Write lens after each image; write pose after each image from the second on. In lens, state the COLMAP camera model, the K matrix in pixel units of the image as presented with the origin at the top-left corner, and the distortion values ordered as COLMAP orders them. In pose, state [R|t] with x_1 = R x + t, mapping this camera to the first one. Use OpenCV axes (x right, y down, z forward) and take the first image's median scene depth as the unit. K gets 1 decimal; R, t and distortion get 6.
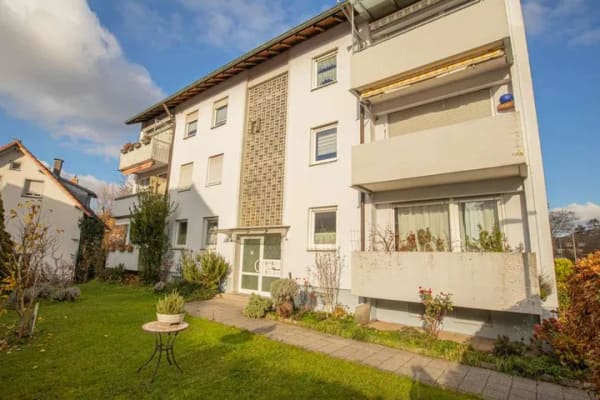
lens RADIAL K [[288.6, 0, 300.0], [0, 288.6, 200.0], [0, 0, 1]] dist [-0.027639, 0.000022]
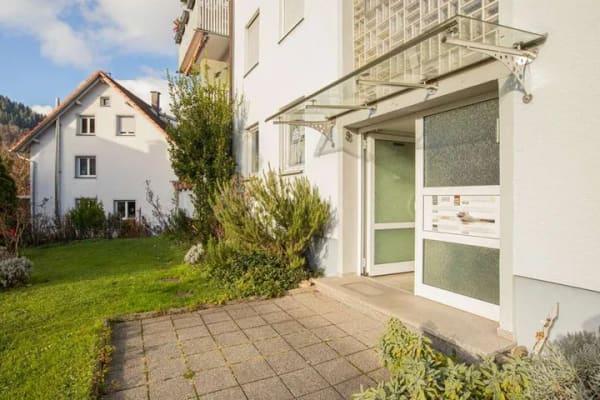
lens RADIAL K [[327.1, 0, 300.0], [0, 327.1, 200.0], [0, 0, 1]] dist [-0.017513, -0.000262]
pose [[0.895882, -0.023904, -0.443648, -0.085452], [0.108105, 0.980270, 0.165484, 0.137545], [0.430939, -0.196215, 0.880790, 0.592543]]
